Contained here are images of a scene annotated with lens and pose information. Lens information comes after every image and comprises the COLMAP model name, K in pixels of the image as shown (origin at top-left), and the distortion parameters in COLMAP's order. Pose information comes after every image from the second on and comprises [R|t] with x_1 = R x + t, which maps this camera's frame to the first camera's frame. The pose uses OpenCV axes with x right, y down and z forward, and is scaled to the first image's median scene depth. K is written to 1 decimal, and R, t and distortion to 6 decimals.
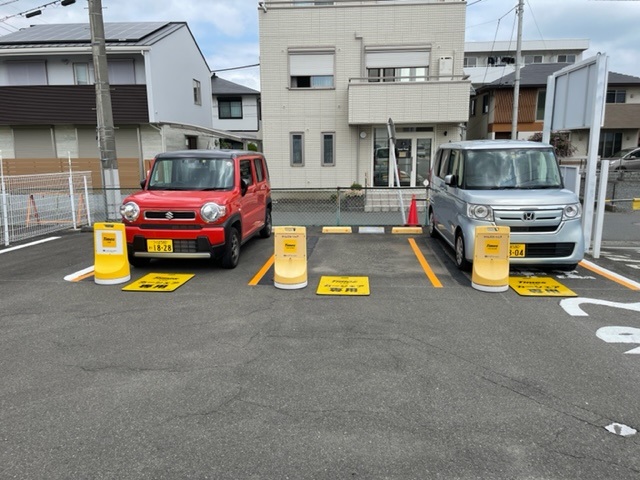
lens RADIAL K [[480.6, 0, 320.0], [0, 480.6, 240.0], [0, 0, 1]] dist [0.031892, -0.003103]
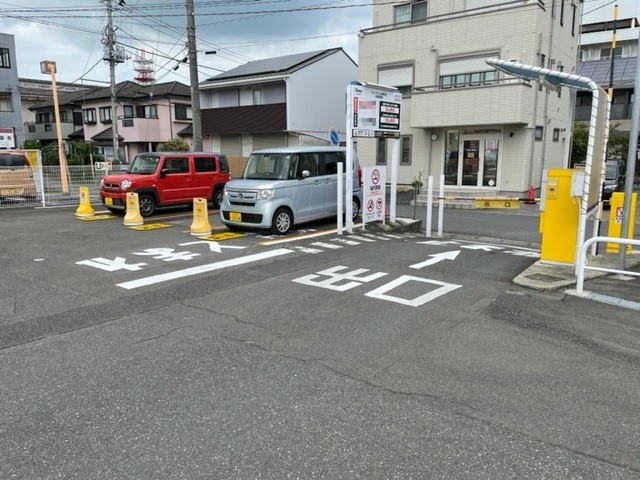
lens RADIAL K [[480.6, 0, 320.0], [0, 480.6, 240.0], [0, 0, 1]] dist [0.031892, -0.003103]
pose [[0.827315, 0.104428, -0.551946, 0.505709], [-0.103097, 0.994105, 0.033551, 0.005014], [0.552197, 0.029147, 0.833204, -0.054989]]
